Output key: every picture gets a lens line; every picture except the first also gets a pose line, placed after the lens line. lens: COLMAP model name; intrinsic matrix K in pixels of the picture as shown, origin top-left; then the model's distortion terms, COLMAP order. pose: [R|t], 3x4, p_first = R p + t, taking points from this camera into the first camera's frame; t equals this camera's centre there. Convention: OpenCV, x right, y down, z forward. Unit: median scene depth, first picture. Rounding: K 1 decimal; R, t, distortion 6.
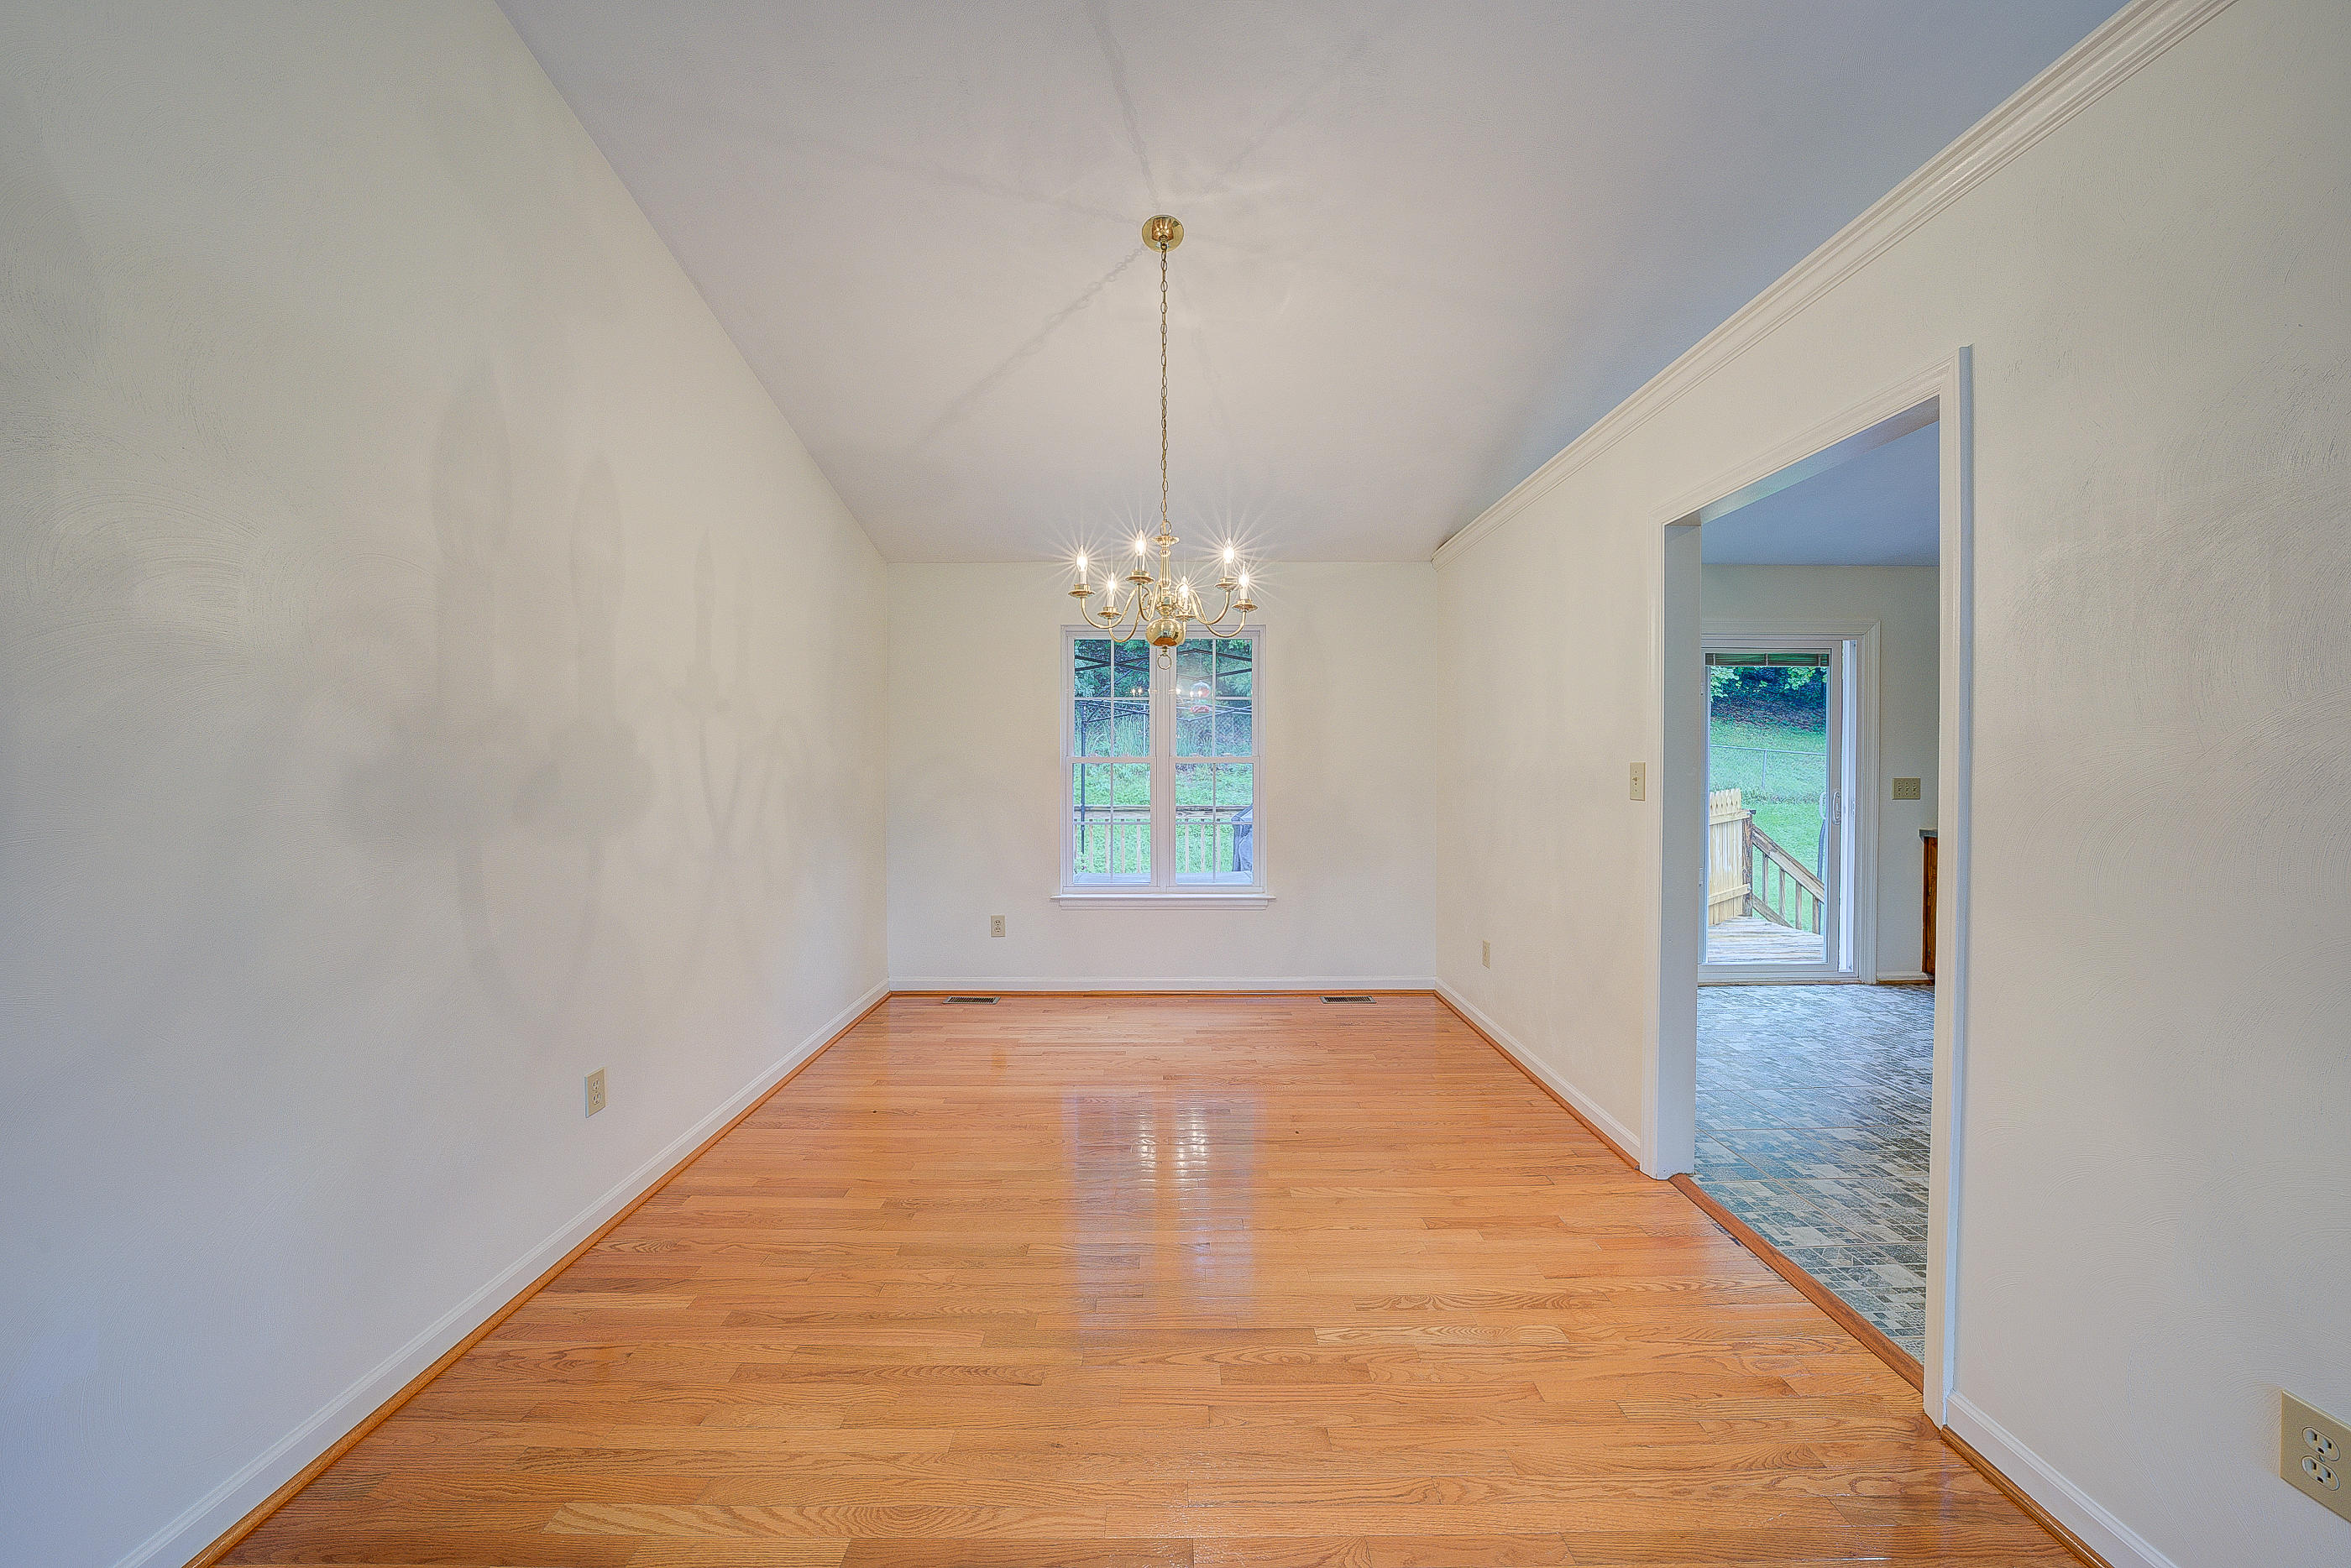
lens RADIAL K [[820.5, 0, 1196.0], [0, 820.5, 782.7], [0, 0, 1]] dist [-0.020934, 0.003087]
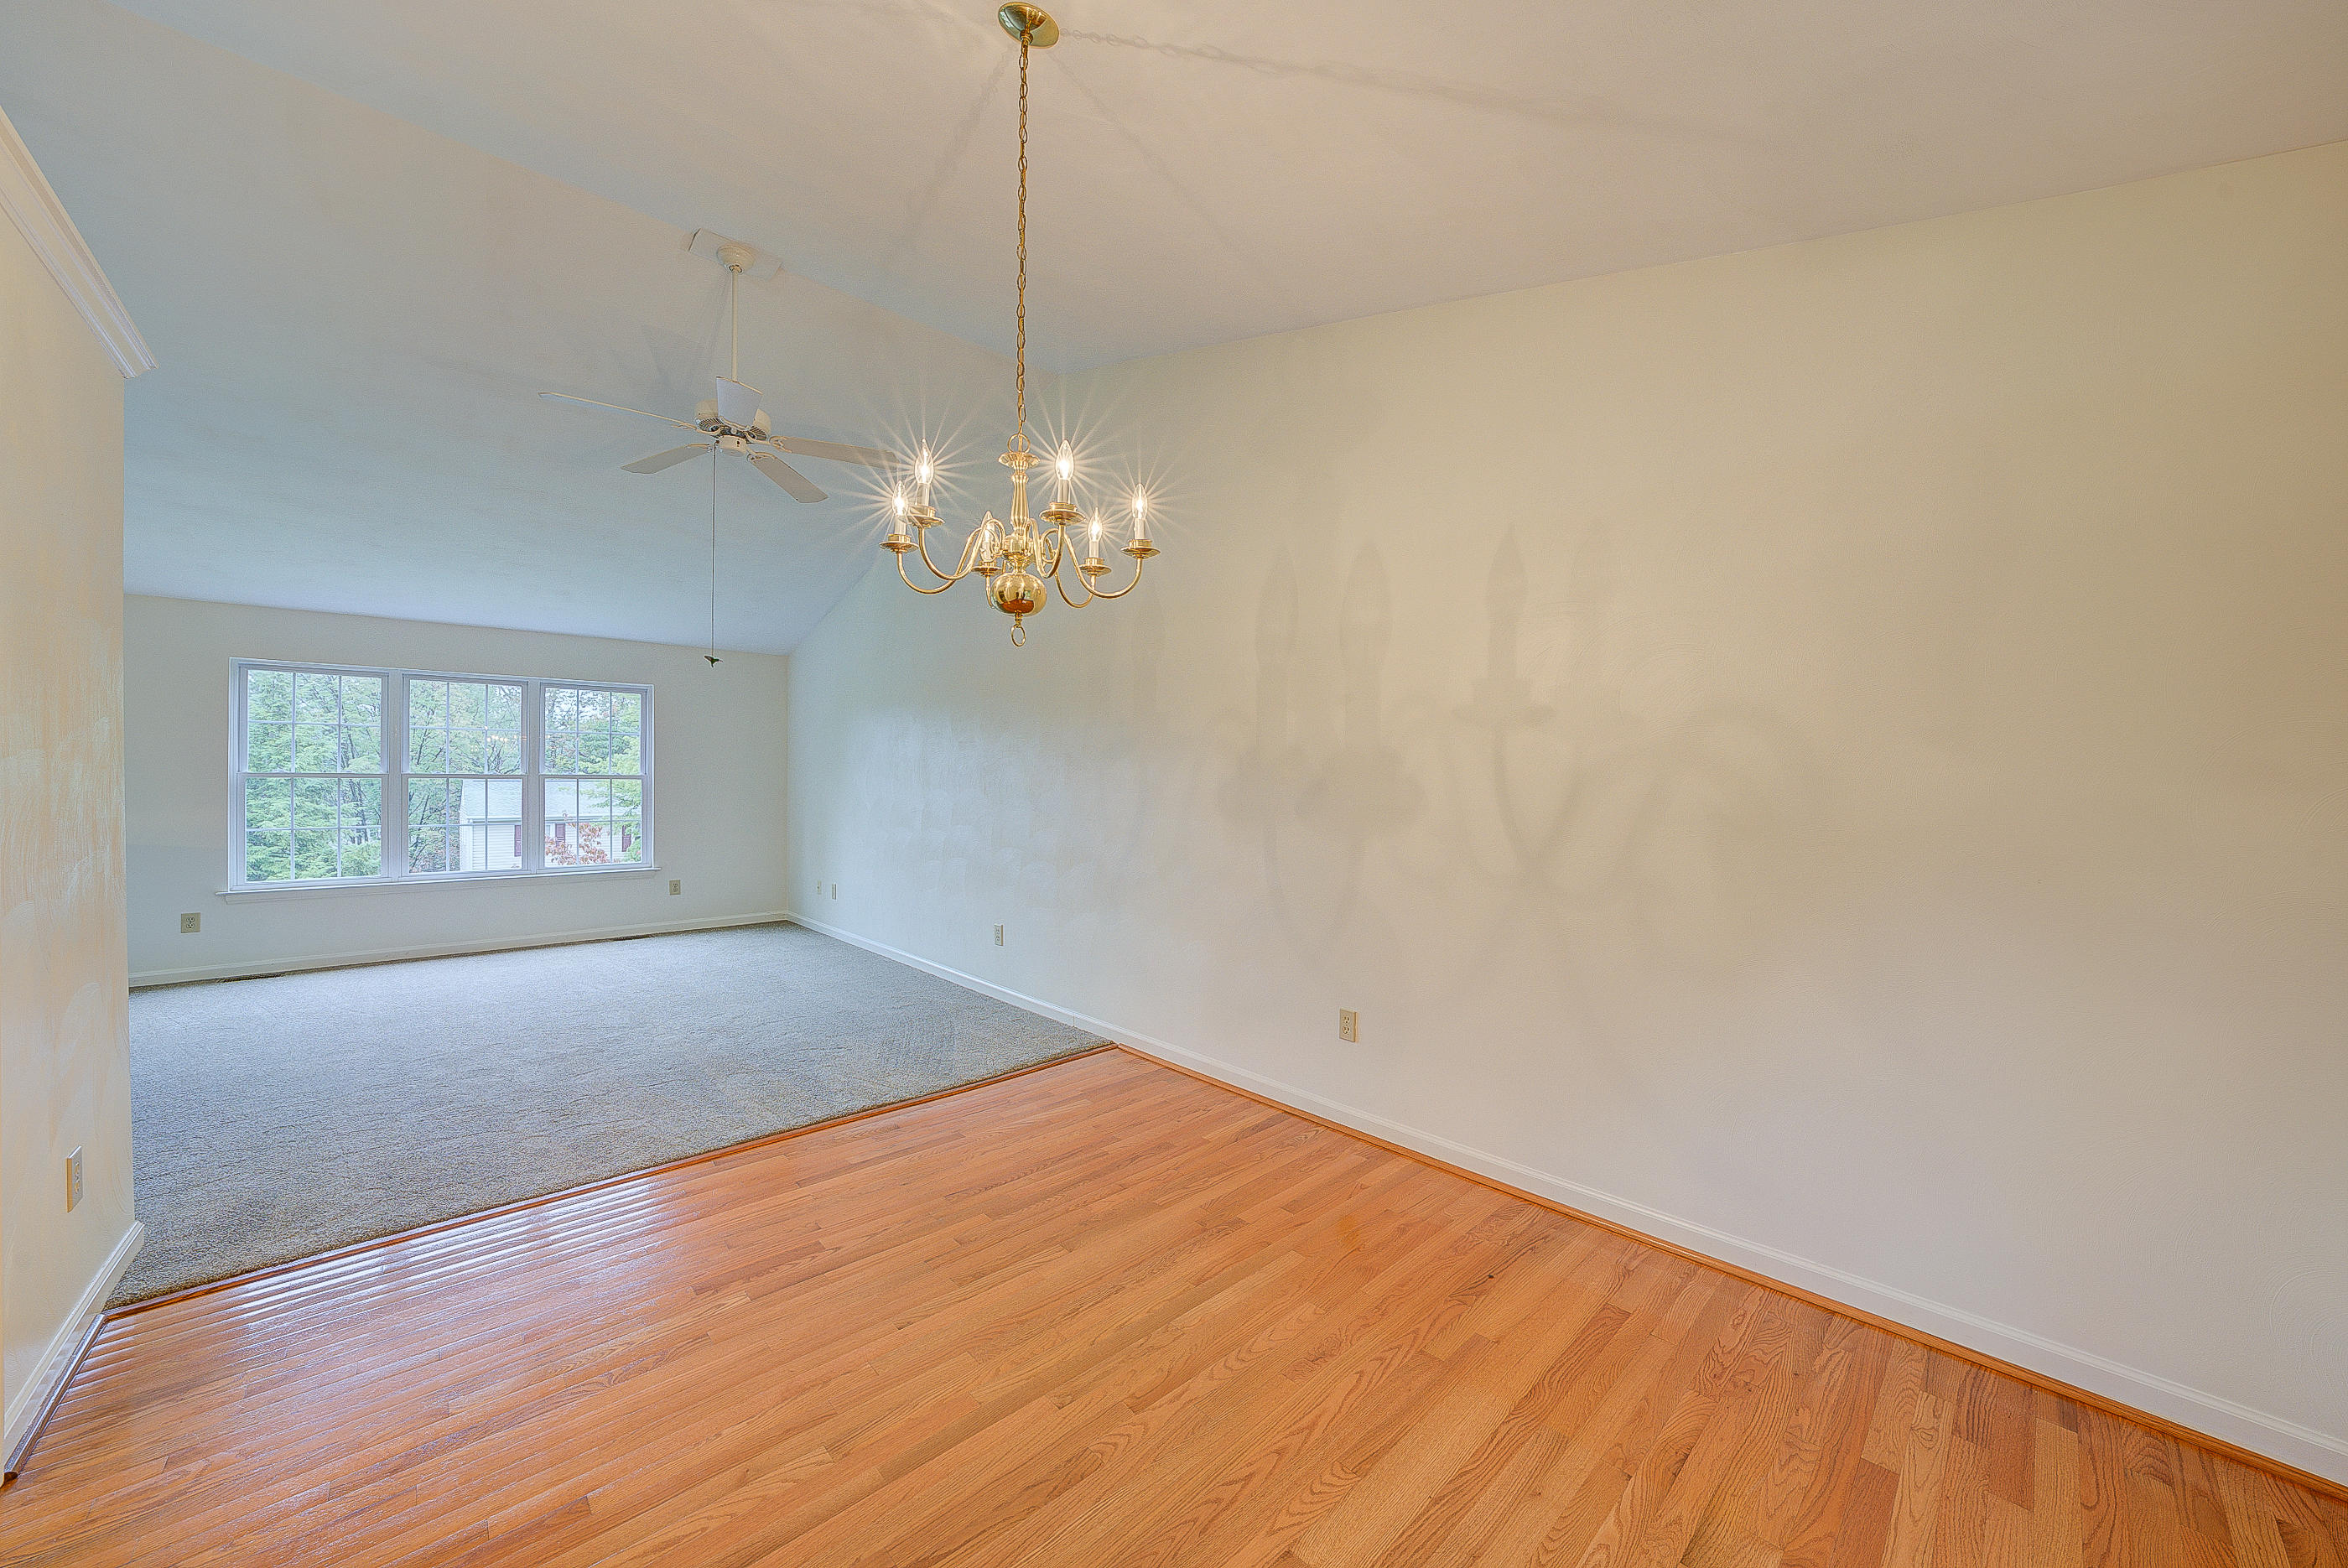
lens RADIAL K [[819.6, 0, 1179.2], [0, 819.6, 787.3], [0, 0, 1]] dist [-0.020934, 0.003087]
pose [[-0.747233, 0.001929, -0.664559, 0.246235], [-0.021072, 0.999424, 0.026594, -0.028557], [0.664228, 0.033876, -0.746762, 1.226198]]
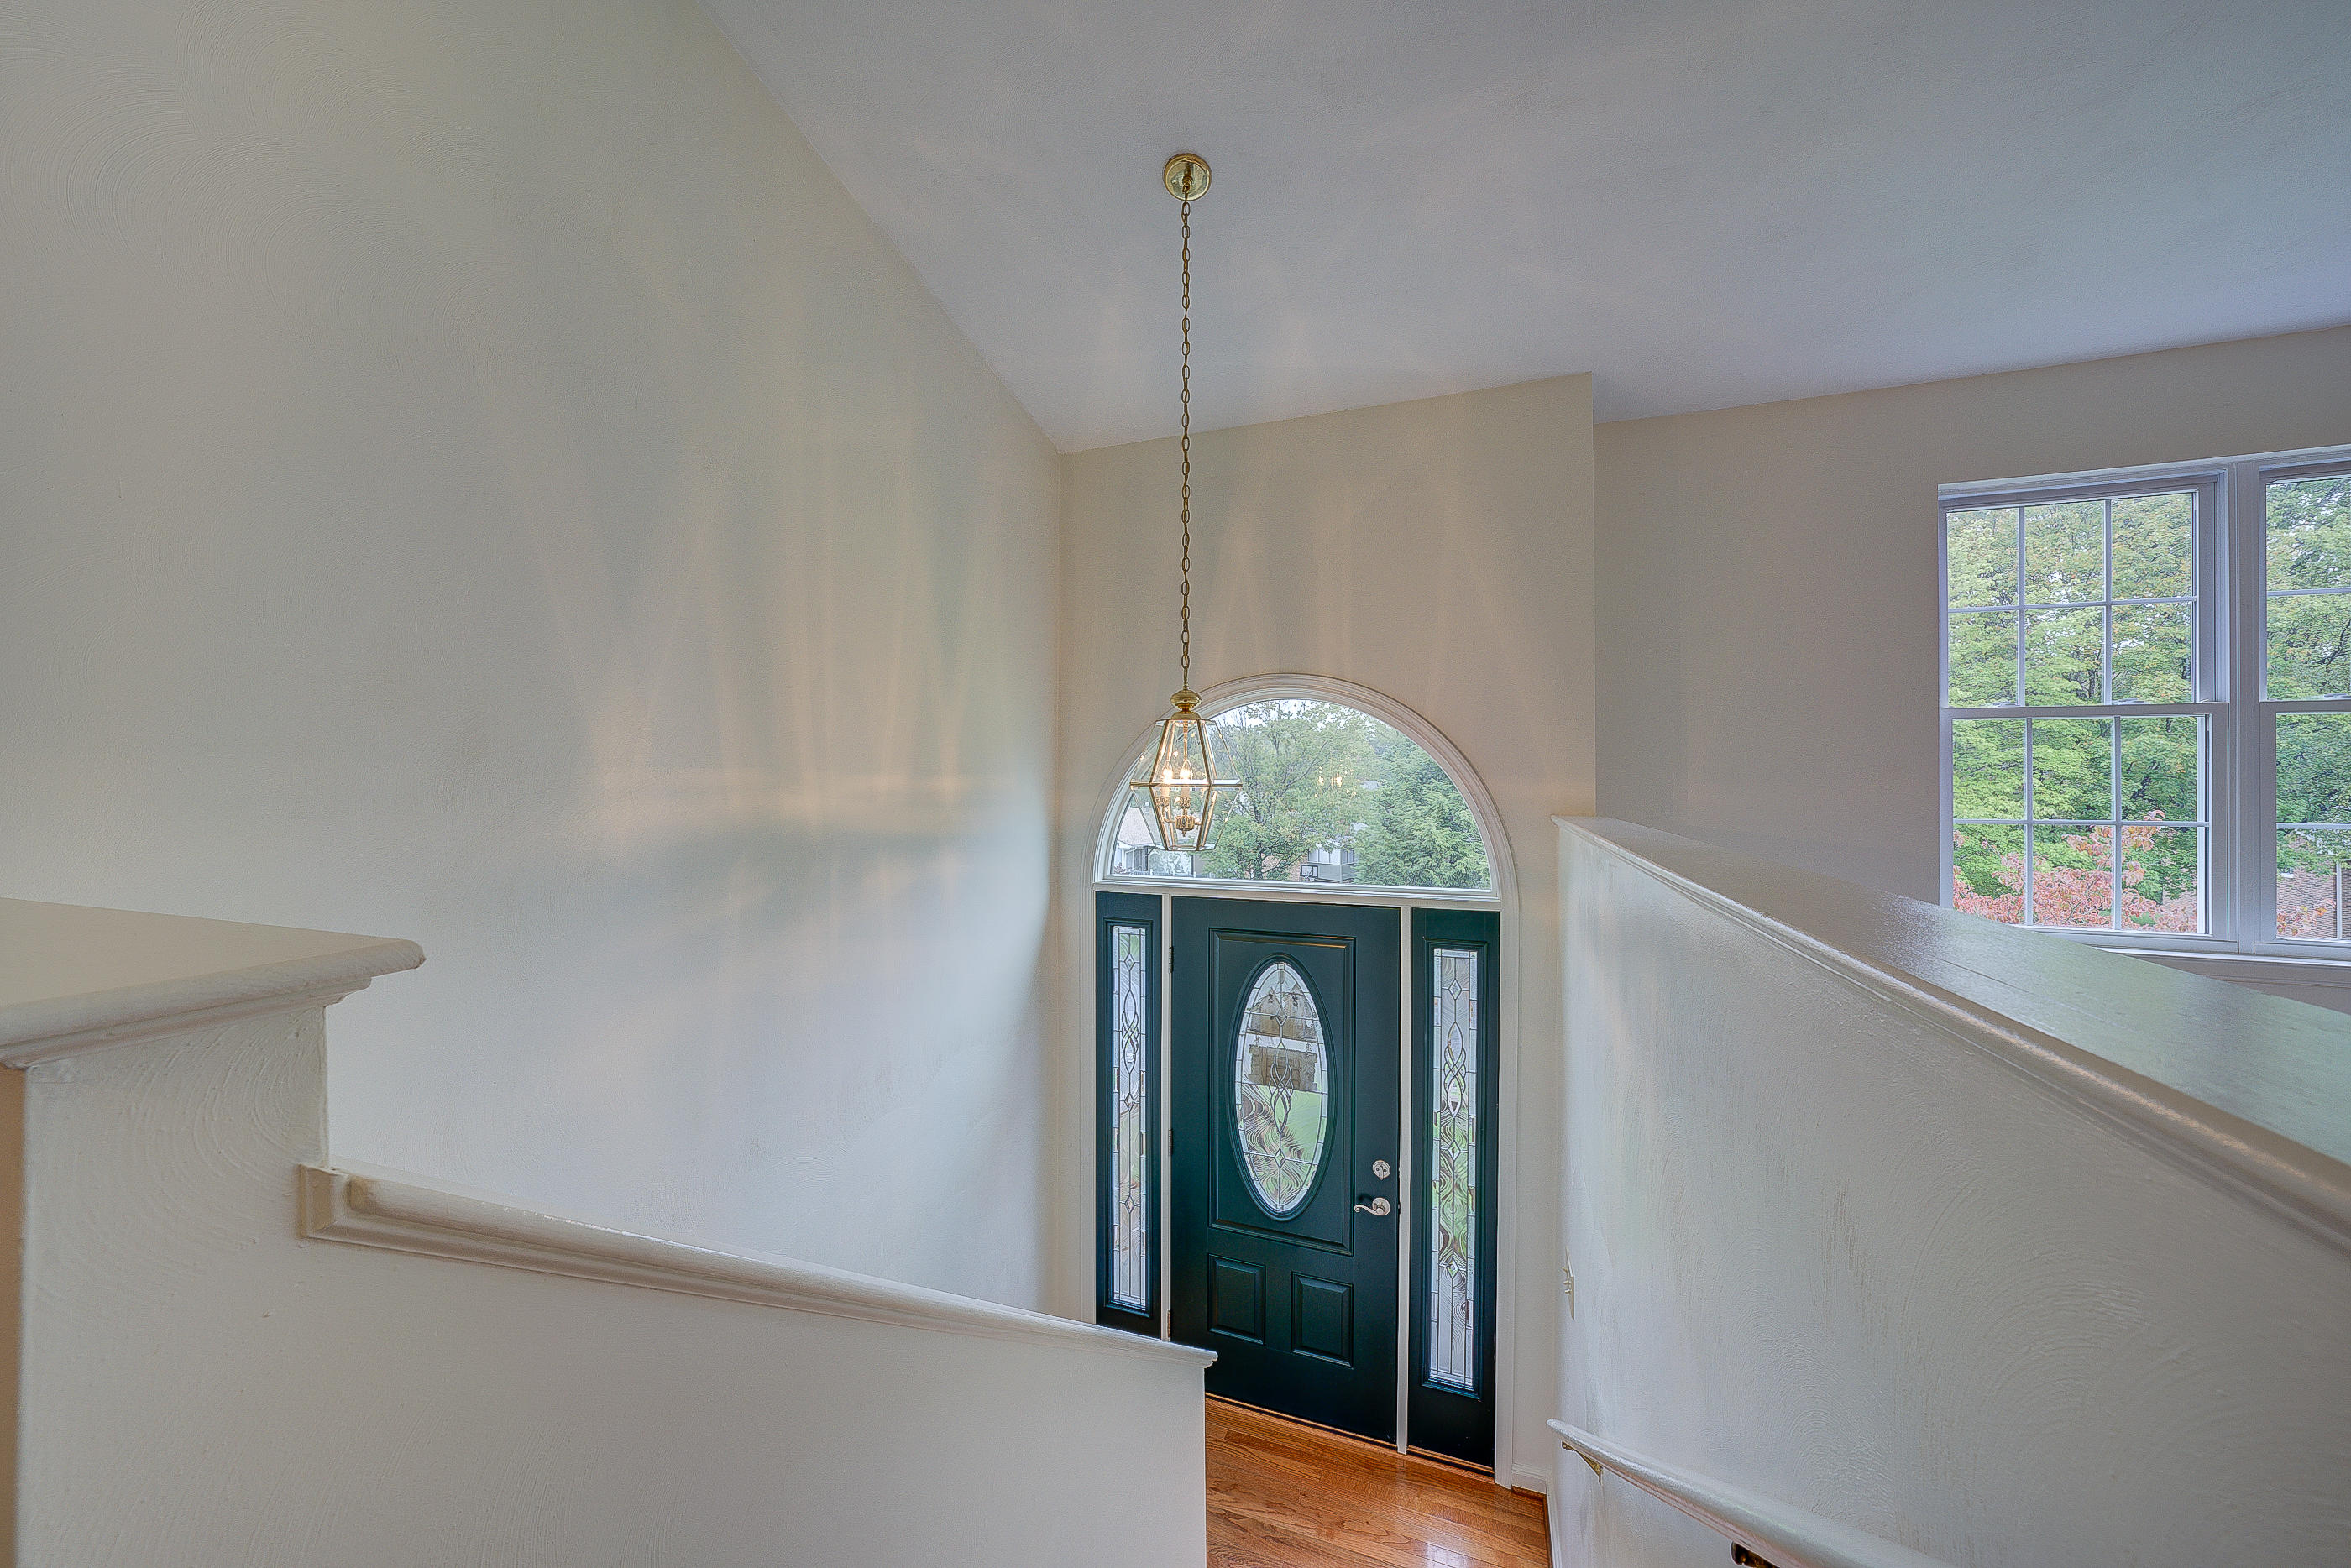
lens RADIAL K [[820.5, 0, 1183.9], [0, 820.5, 780.2], [0, 0, 1]] dist [-0.020934, 0.003087]
pose [[-0.928341, 0.003199, 0.371715, 0.988109], [0.012356, 0.999676, 0.022256, 0.066683], [-0.371524, 0.025254, -0.928080, -0.108415]]
